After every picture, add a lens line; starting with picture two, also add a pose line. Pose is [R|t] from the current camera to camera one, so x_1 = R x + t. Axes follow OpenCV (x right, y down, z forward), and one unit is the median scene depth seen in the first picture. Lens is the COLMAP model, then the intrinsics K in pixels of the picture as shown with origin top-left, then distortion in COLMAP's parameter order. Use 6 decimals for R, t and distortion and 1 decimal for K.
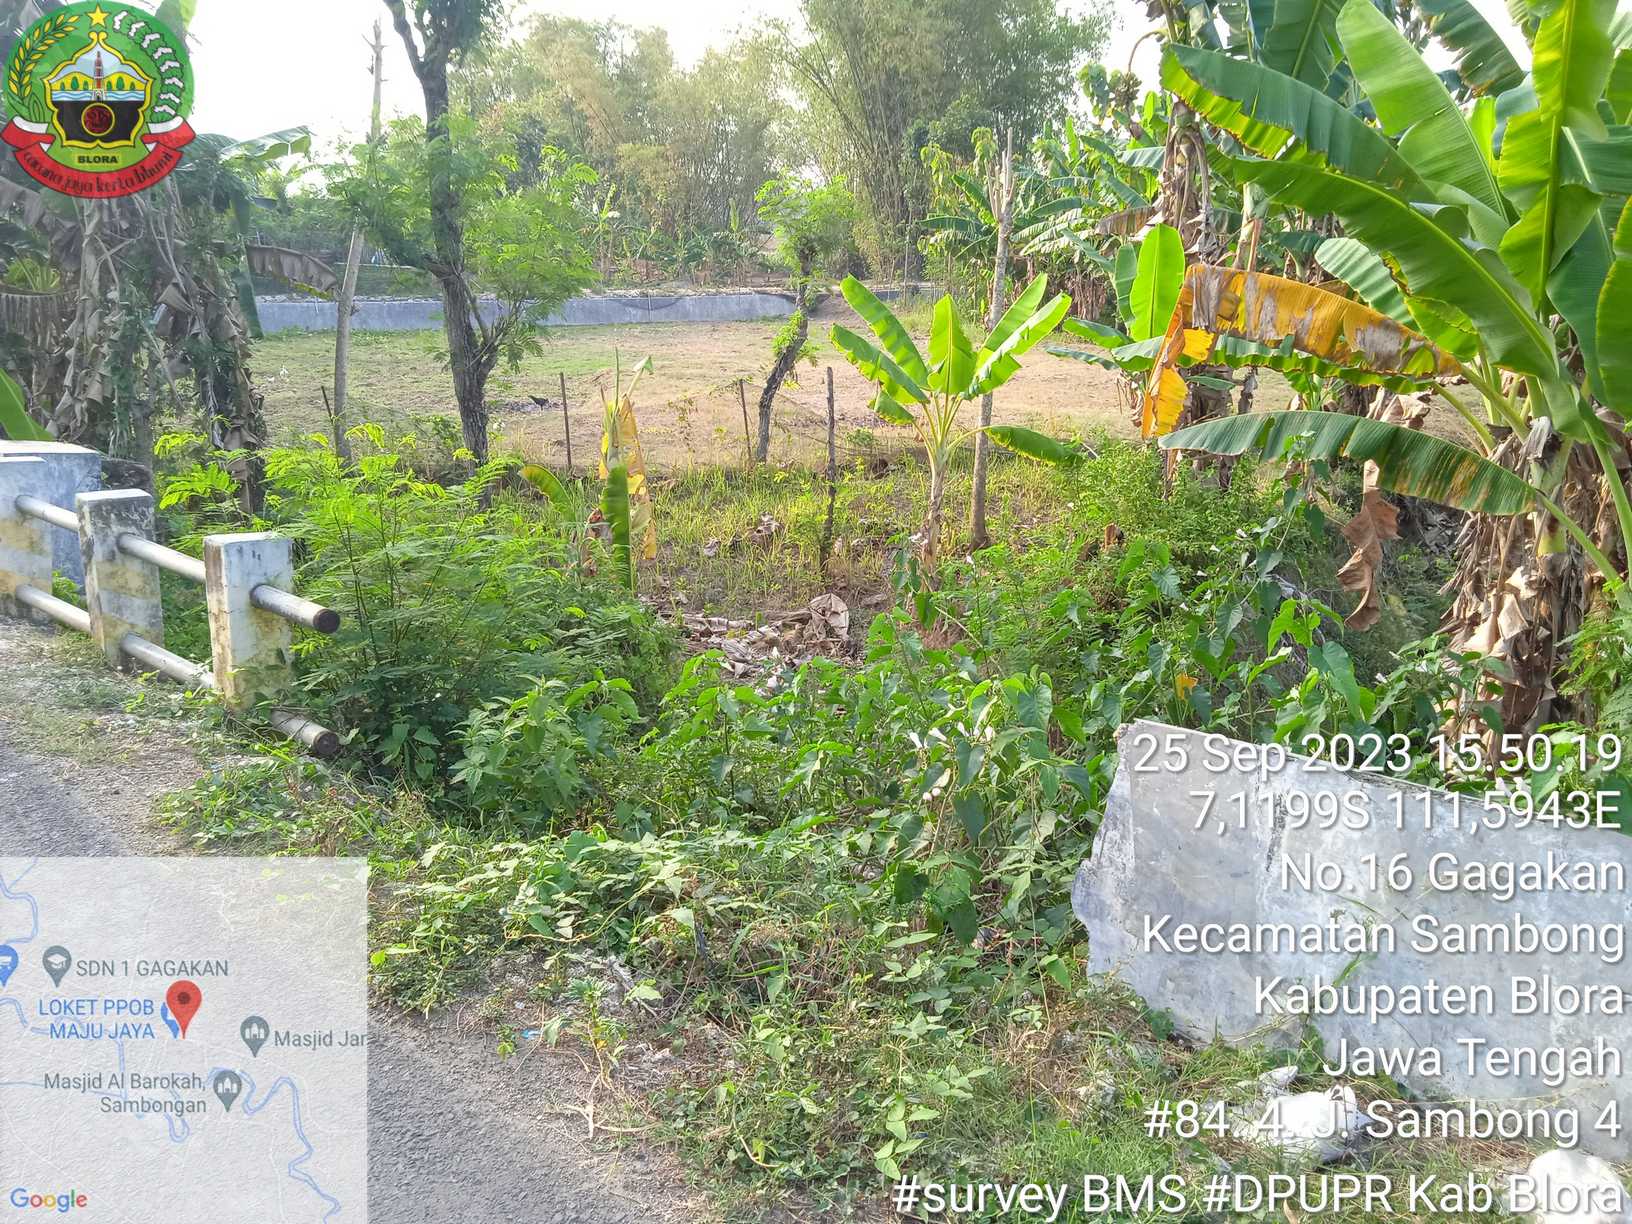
lens RADIAL K [[1320.4, 0, 823.9], [0, 1320.4, 656.9], [0, 0, 1]] dist [0.070916, -0.081469]
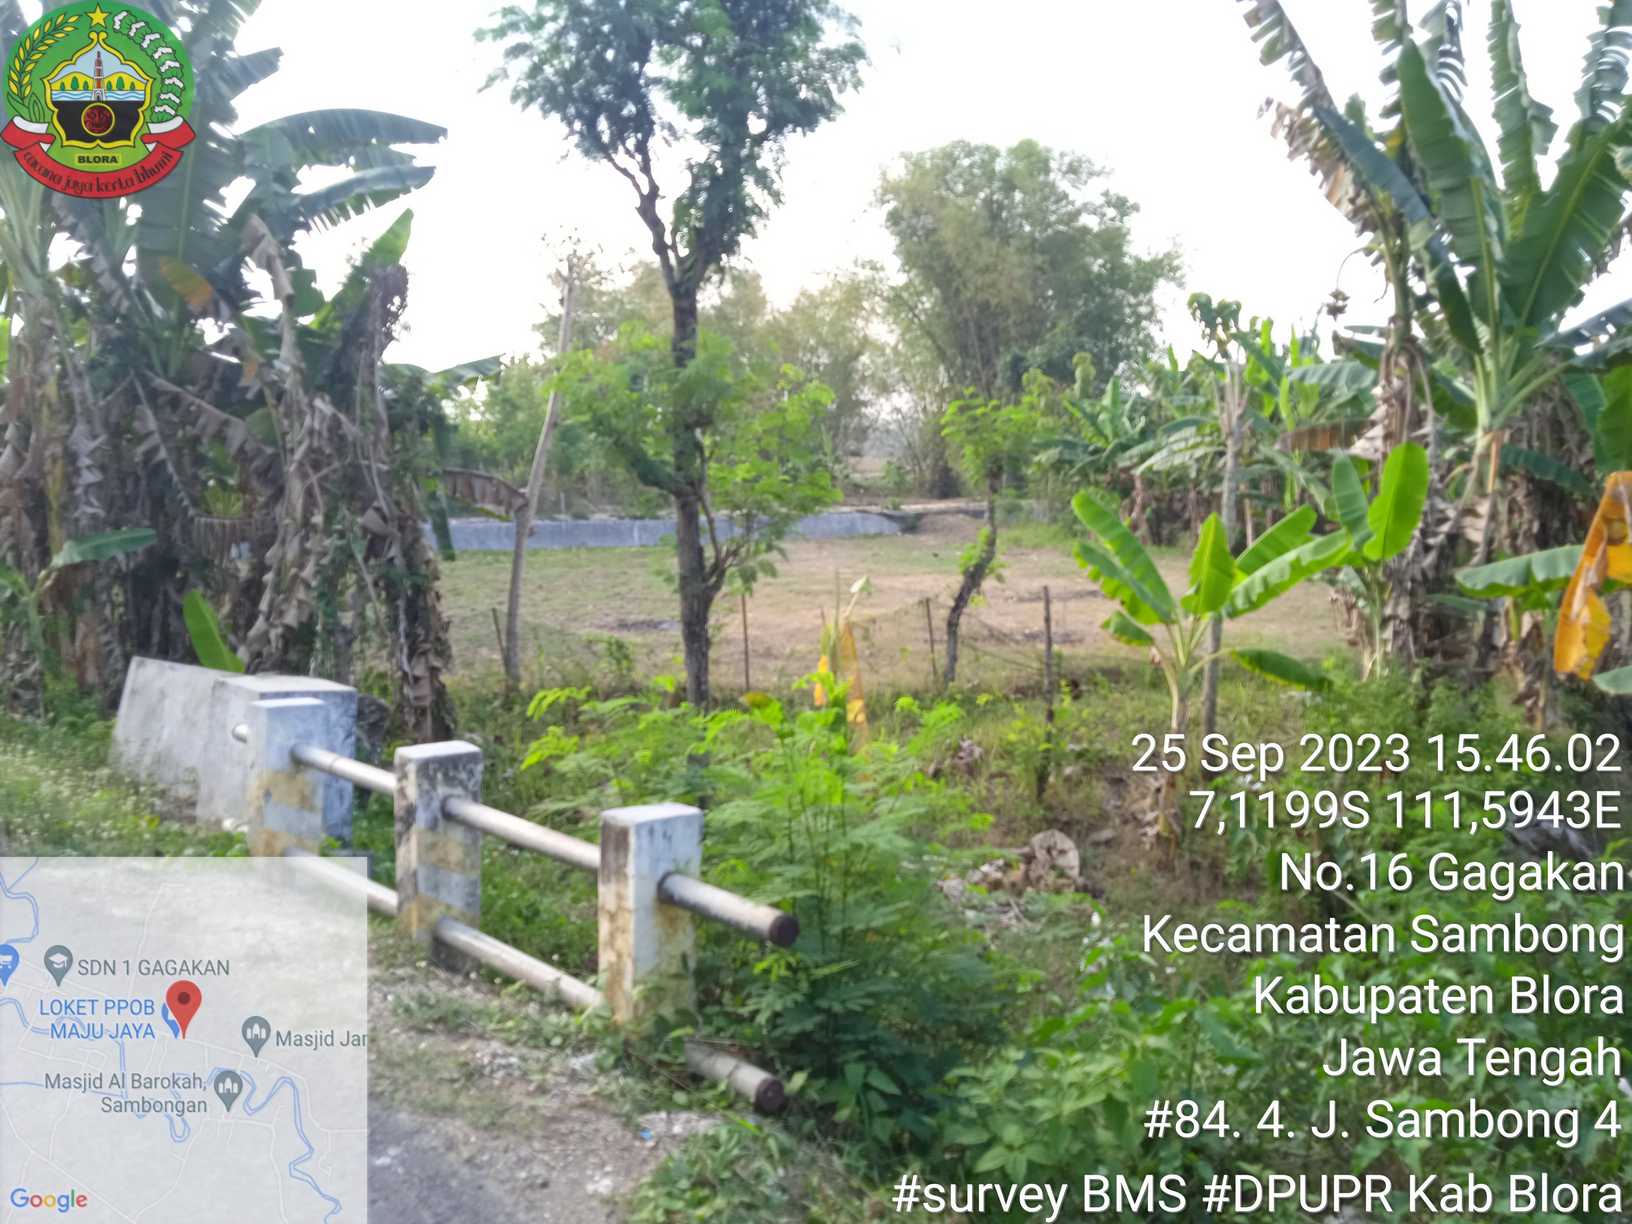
lens RADIAL K [[1320.4, 0, 823.9], [0, 1320.4, 656.9], [0, 0, 1]] dist [0.070916, -0.081469]
pose [[0.998490, -0.001397, -0.054912, -0.106214], [-0.007244, 0.987595, -0.156857, -0.021617], [0.054450, 0.157018, 0.986094, 0.079153]]
